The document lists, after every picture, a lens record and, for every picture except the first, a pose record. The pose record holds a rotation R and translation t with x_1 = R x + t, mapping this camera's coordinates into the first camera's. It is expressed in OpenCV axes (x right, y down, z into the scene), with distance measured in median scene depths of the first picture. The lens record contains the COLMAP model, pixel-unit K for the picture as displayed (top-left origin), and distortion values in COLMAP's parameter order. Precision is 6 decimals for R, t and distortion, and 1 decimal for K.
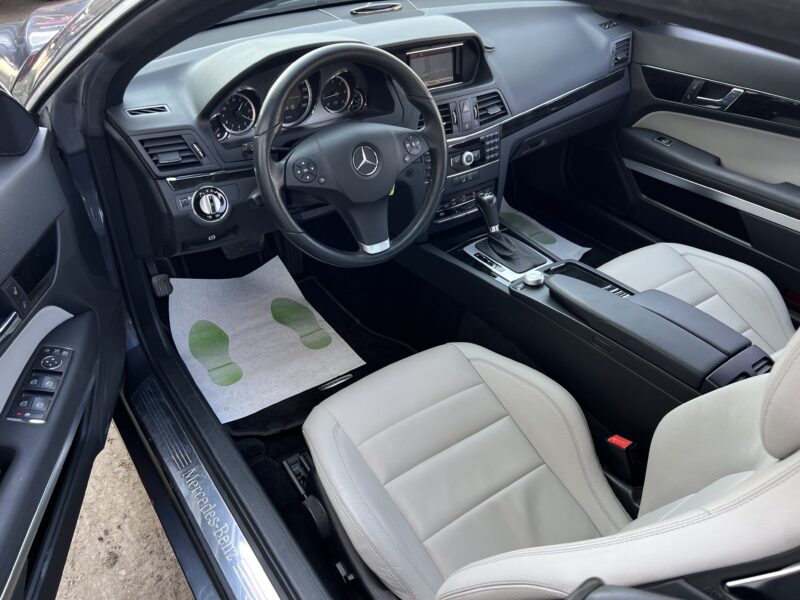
lens RADIAL K [[630.4, 0, 397.9], [0, 630.4, 298.4], [0, 0, 1]] dist [0.046026, -0.048592]
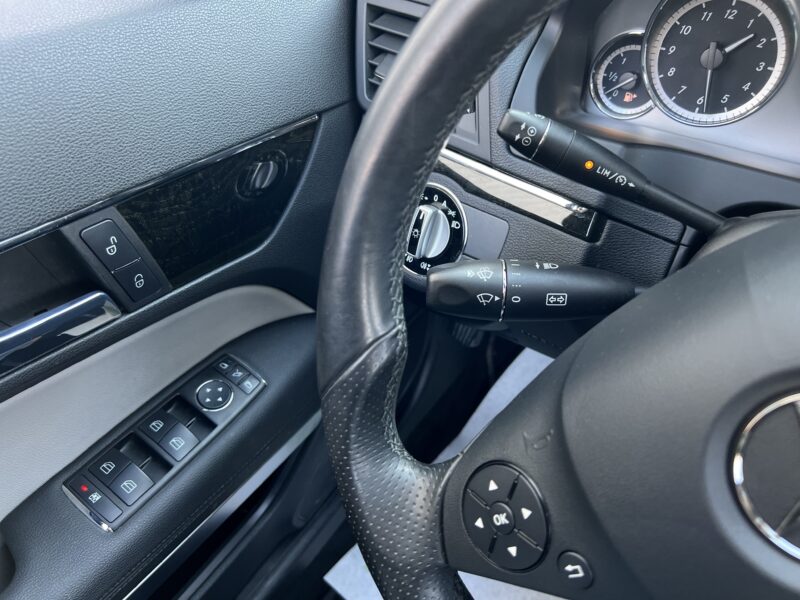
lens RADIAL K [[630.4, 0, 403.7], [0, 630.4, 302.6], [0, 0, 1]] dist [0.046026, -0.048592]
pose [[0.351198, 0.569572, -0.743134, -0.000552], [-0.554891, 0.765904, 0.324788, -0.186848], [0.754159, 0.298293, 0.585034, 0.635851]]
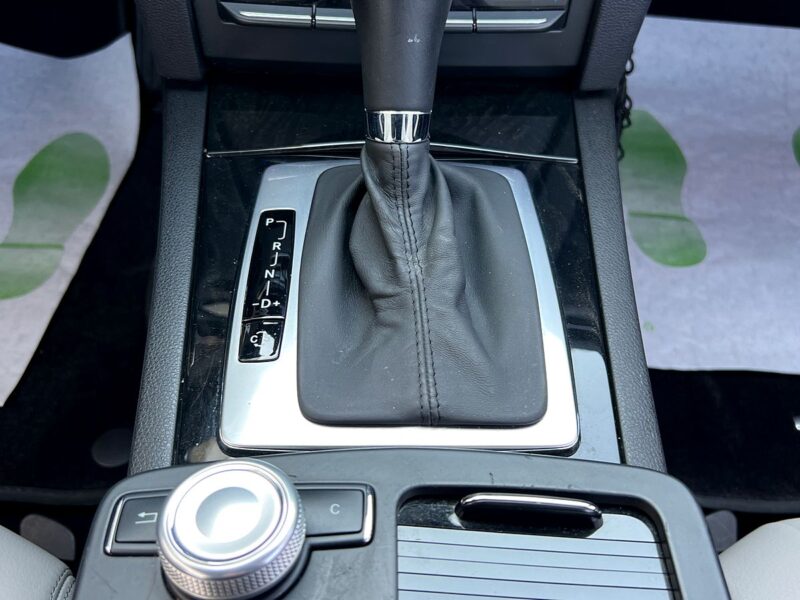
lens RADIAL K [[768.6, 0, 410.5], [0, 768.6, 296.6], [0, 0, 1]] dist [0.020403, 0.000000]
pose [[0.823999, 0.421621, -0.378498, 0.266432], [-0.349743, 0.904062, 0.245665, -0.122429], [0.445764, -0.070051, 0.892405, 0.795306]]
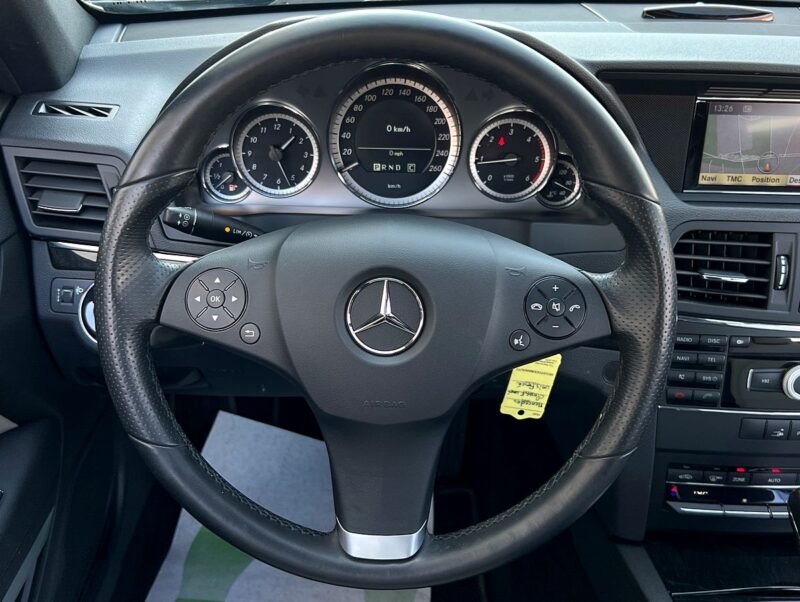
lens RADIAL K [[768.6, 0, 403.1], [0, 768.6, 299.9], [0, 0, 1]] dist [0.020403, 0.000000]
pose [[0.816790, 0.262078, -0.513975, 0.139189], [-0.341969, 0.937430, -0.065445, -0.157140], [0.464663, 0.229218, 0.855305, 0.489386]]
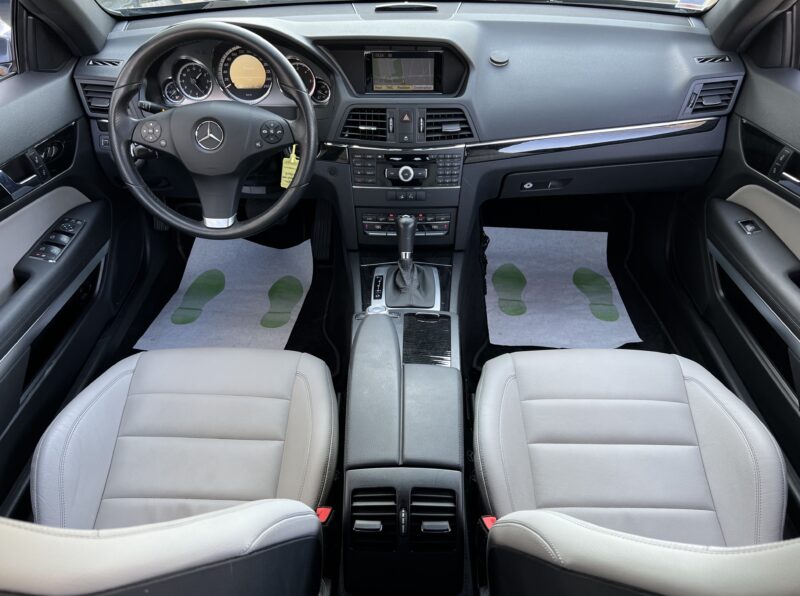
lens RADIAL K [[630.4, 0, 395.8], [0, 630.4, 301.6], [0, 0, 1]] dist [0.046026, -0.048592]
pose [[0.795229, 0.314338, -0.518462, 0.626561], [-0.332050, 0.941263, 0.061371, -0.099410], [0.507300, 0.123352, 0.852896, 0.243035]]
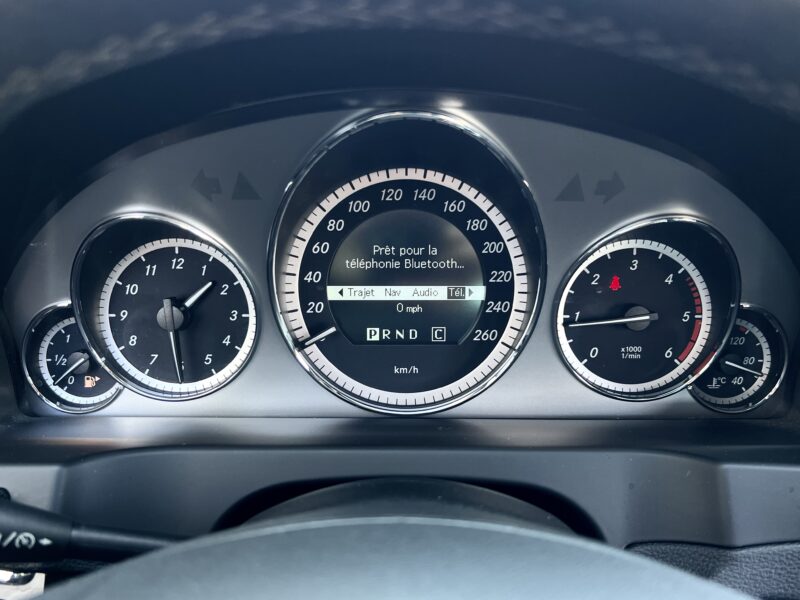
lens RADIAL K [[768.6, 0, 403.3], [0, 768.6, 295.2], [0, 0, 1]] dist [0.020403, 0.000000]
pose [[0.812407, 0.150892, -0.563228, -0.010373], [-0.328902, 0.916188, -0.228961, -0.225235], [0.481475, 0.371256, 0.793946, 0.694768]]
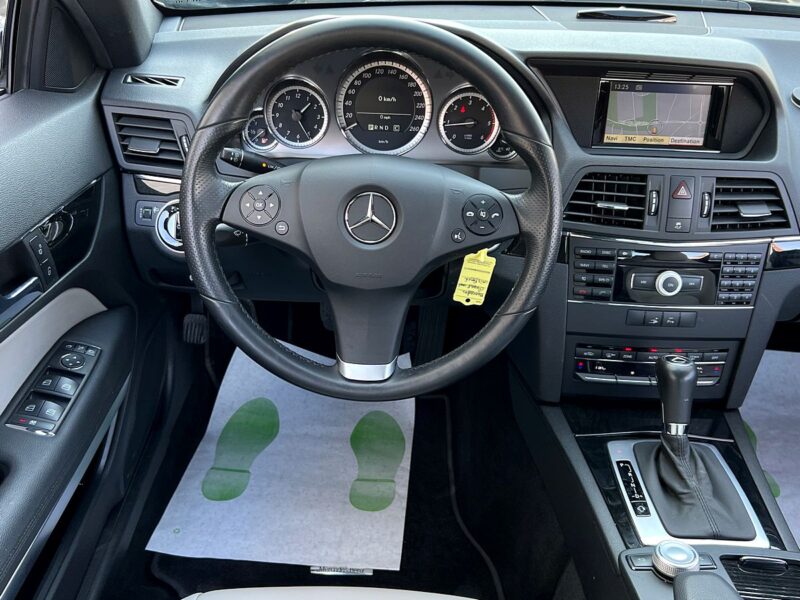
lens RADIAL K [[768.6, 0, 405.2], [0, 768.6, 294.5], [0, 0, 1]] dist [0.020403, 0.000000]
pose [[0.809784, 0.283642, -0.513612, 0.264771], [-0.358741, 0.932049, -0.050884, -0.101767], [0.464279, 0.225458, 0.856513, 0.351141]]
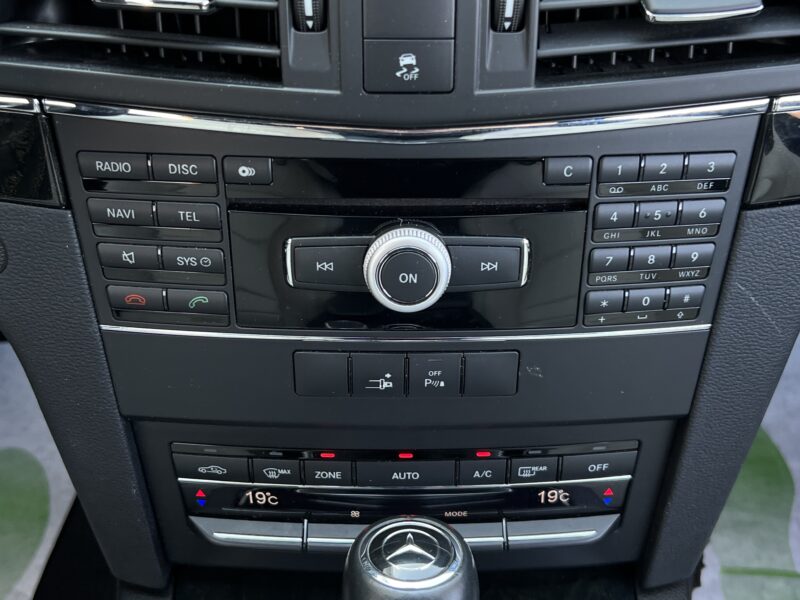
lens RADIAL K [[1006.1, 0, 404.7], [0, 1006.1, 316.8], [0, 0, 1]] dist [0.056704, 0.000000]
pose [[0.816197, 0.354418, -0.456302, 0.224598], [-0.327907, 0.934394, 0.139227, -0.244768], [0.475710, 0.035988, 0.878866, 0.787868]]
